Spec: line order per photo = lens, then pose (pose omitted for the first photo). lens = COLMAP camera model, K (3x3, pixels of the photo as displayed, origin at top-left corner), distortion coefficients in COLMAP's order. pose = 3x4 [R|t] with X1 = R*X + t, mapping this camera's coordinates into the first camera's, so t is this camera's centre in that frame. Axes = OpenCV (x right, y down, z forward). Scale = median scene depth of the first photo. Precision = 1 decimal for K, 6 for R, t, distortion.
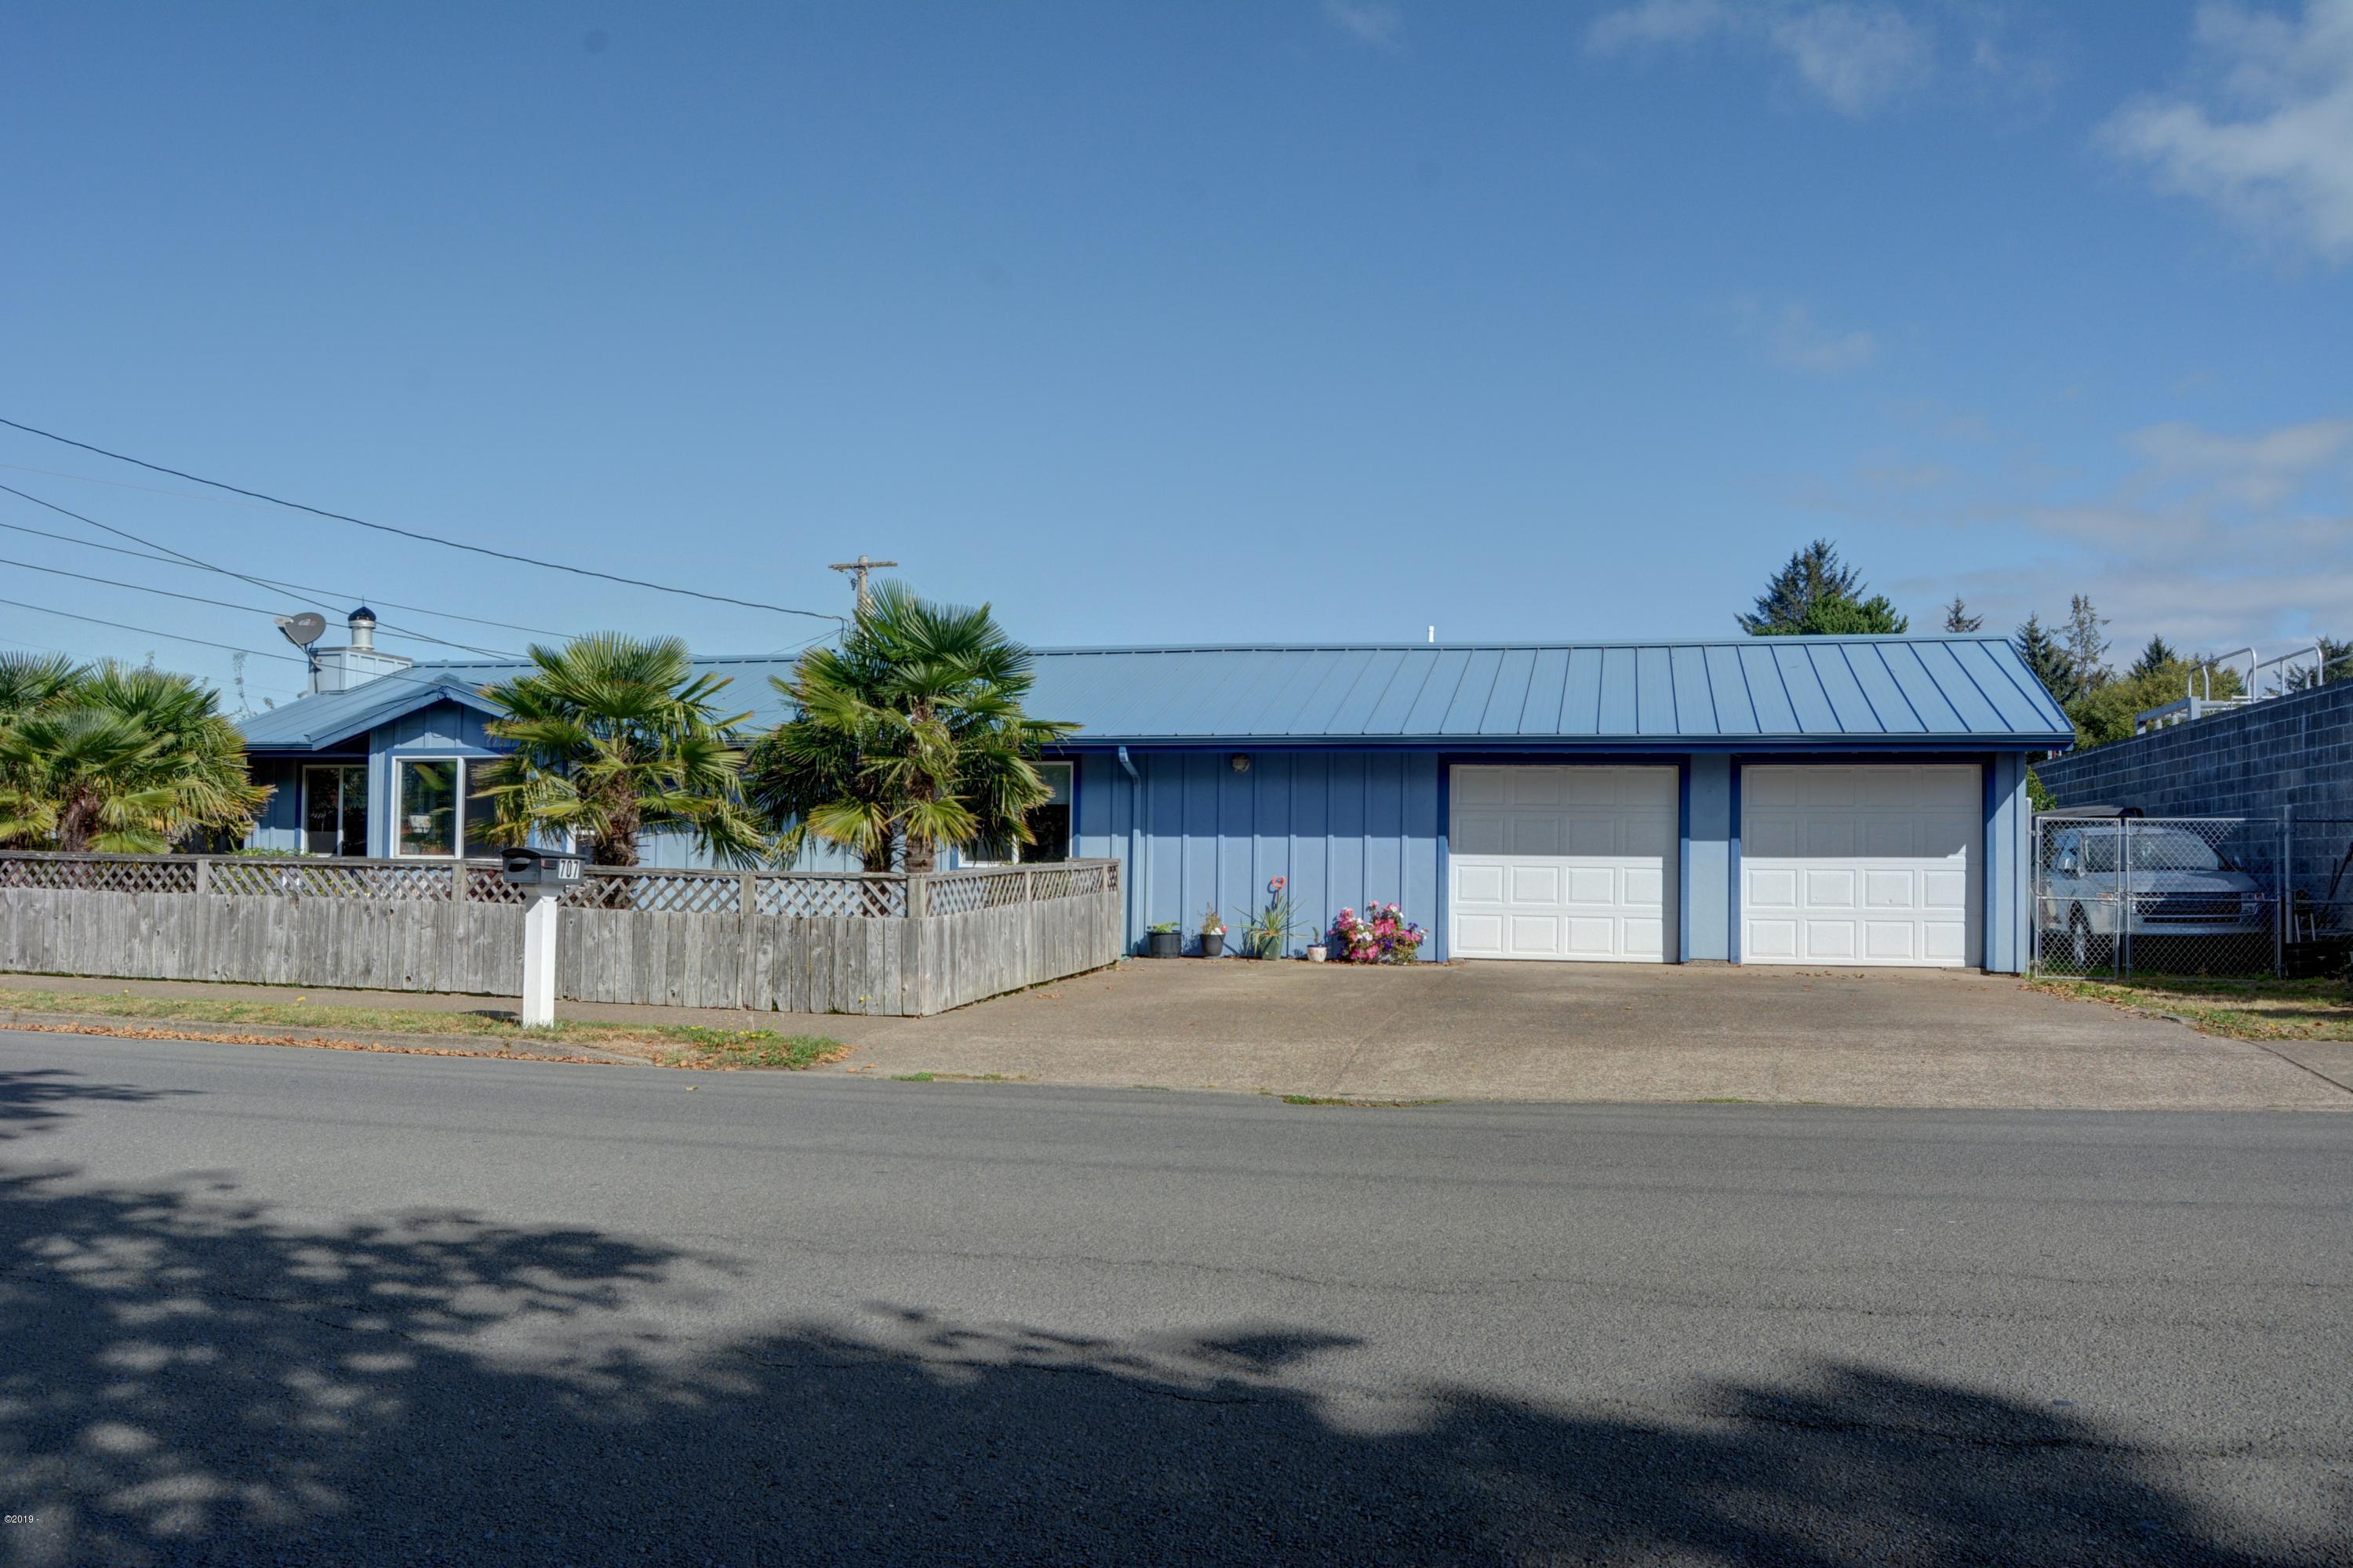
lens RADIAL K [[1837.8, 0, 1181.1], [0, 1837.8, 785.1], [0, 0, 1]] dist [-0.090453, 0.033813]
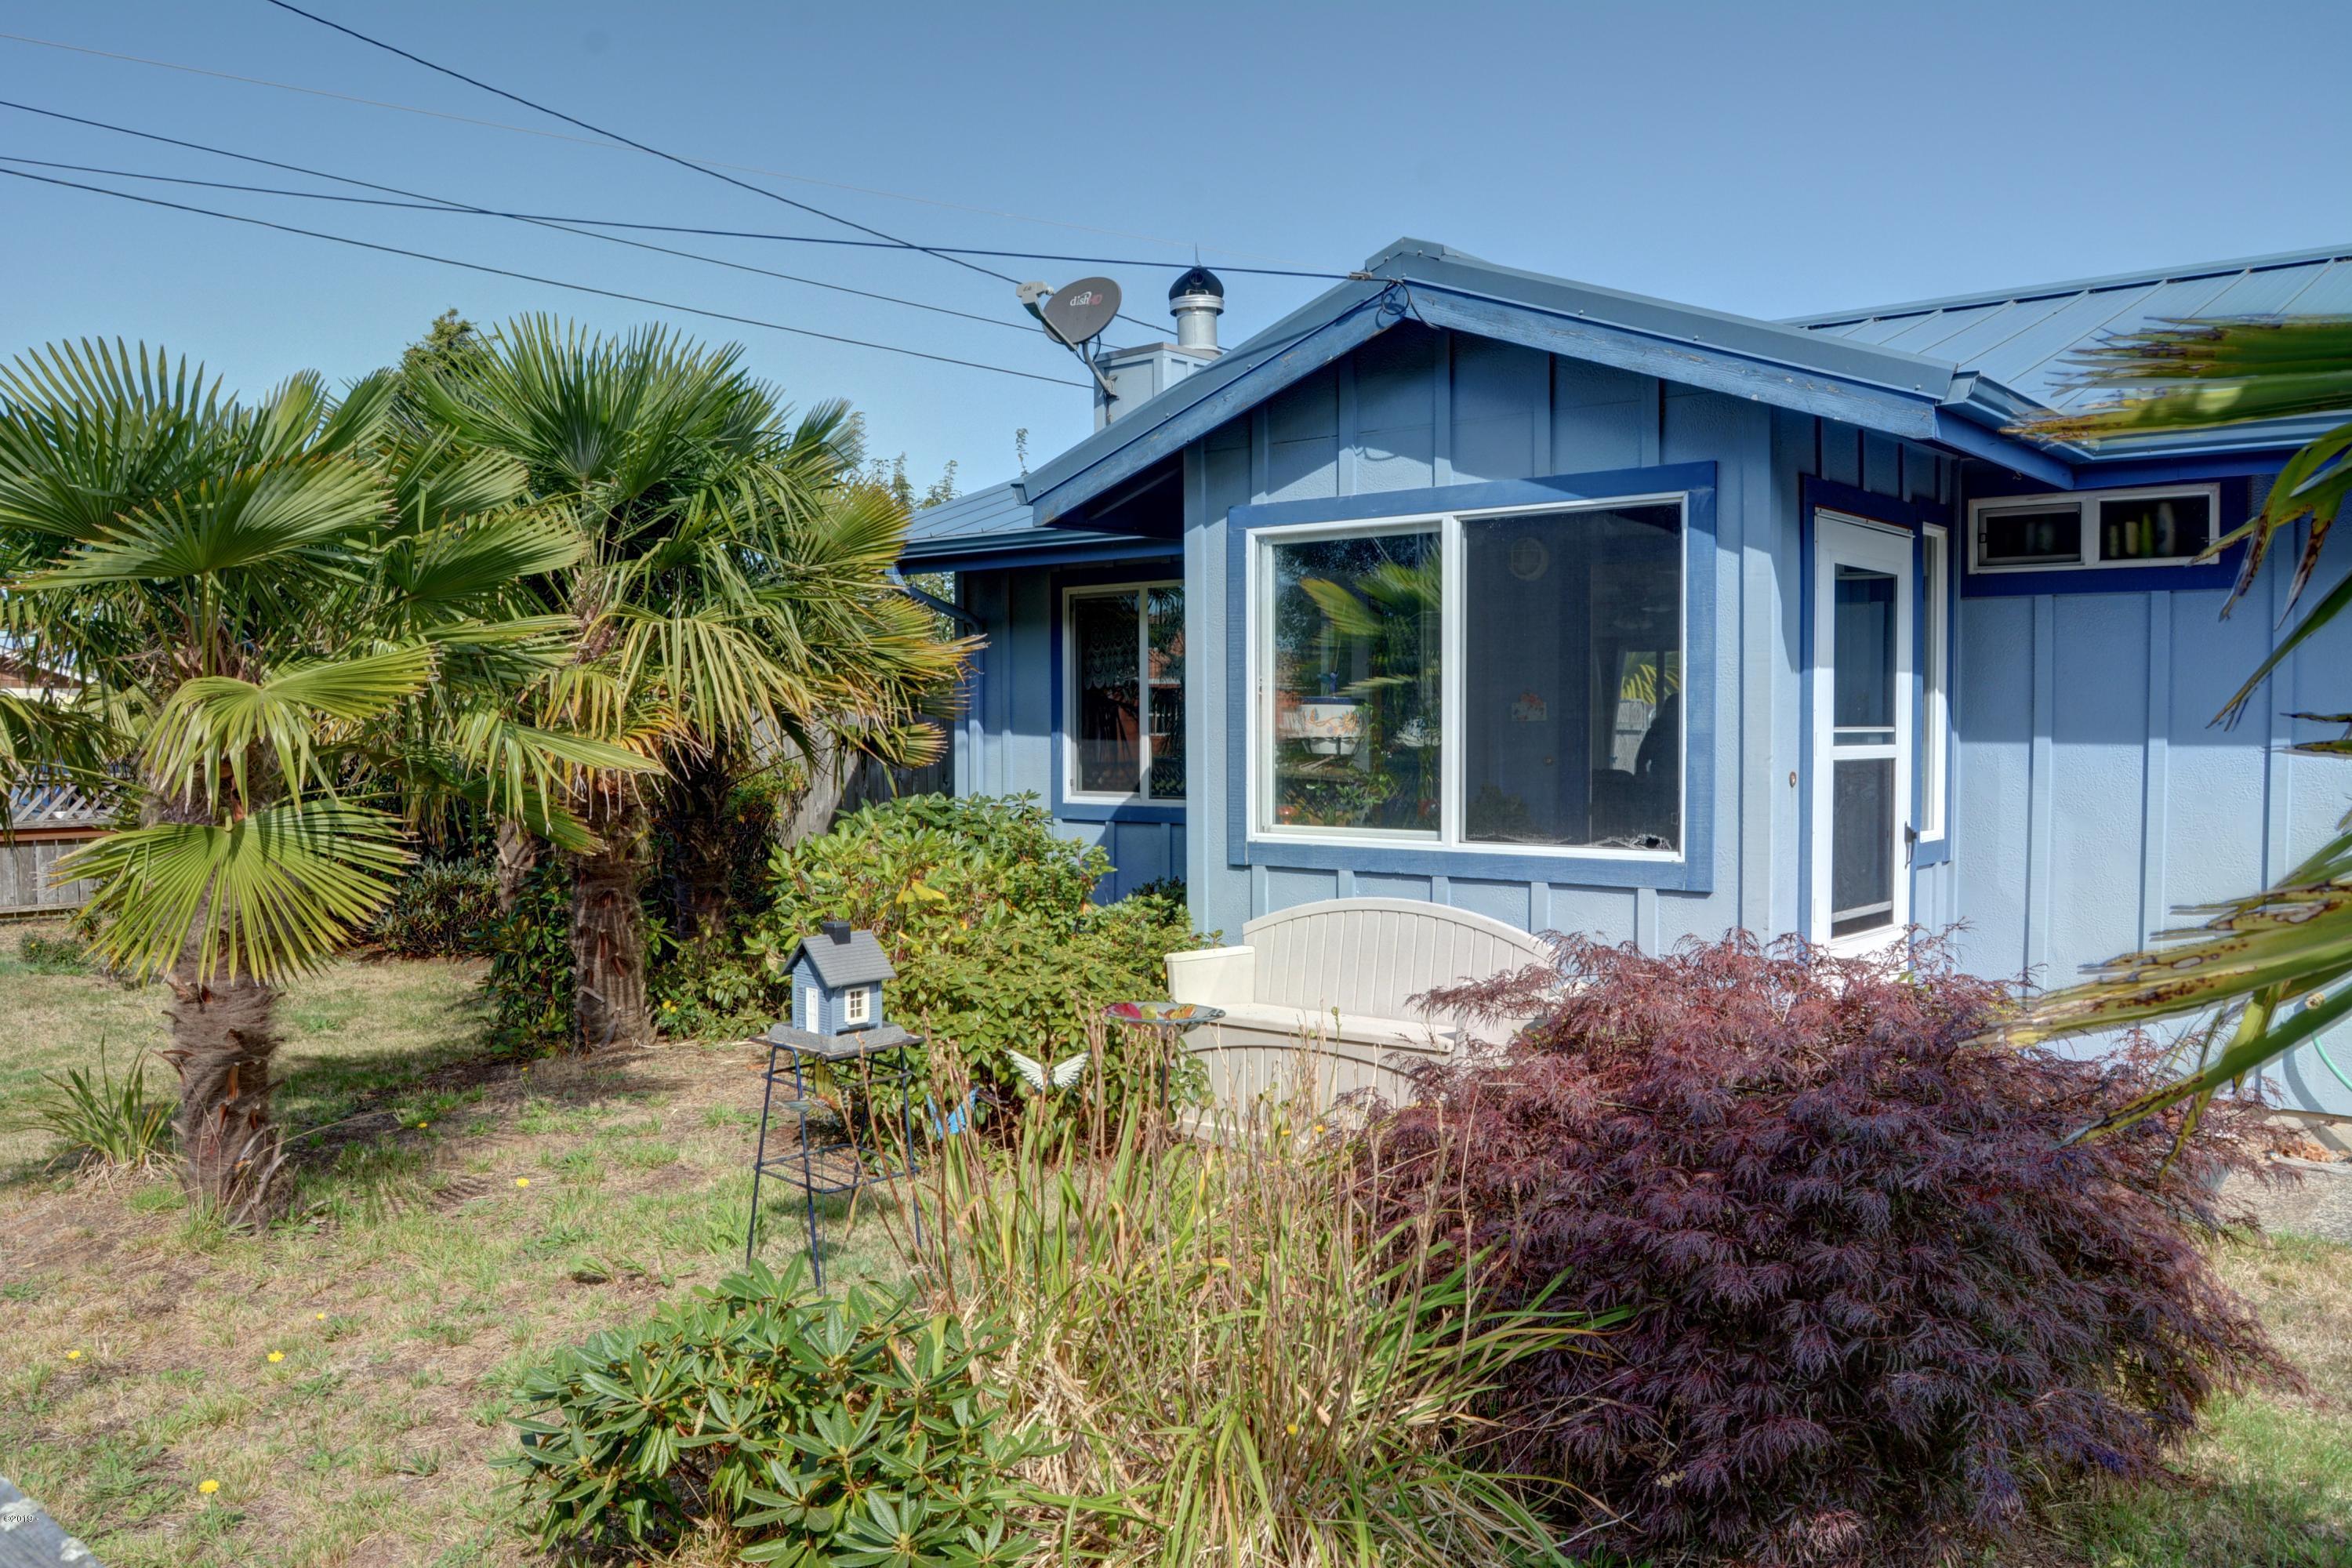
lens RADIAL K [[1837.0, 0, 1176.4], [0, 1837.0, 785.9], [0, 0, 1]] dist [-0.090453, 0.033813]
pose [[0.891503, 0.006570, -0.452968, -0.295102], [0.028337, 0.997128, 0.070232, 0.007069], [0.452129, -0.075448, 0.888756, 0.691796]]
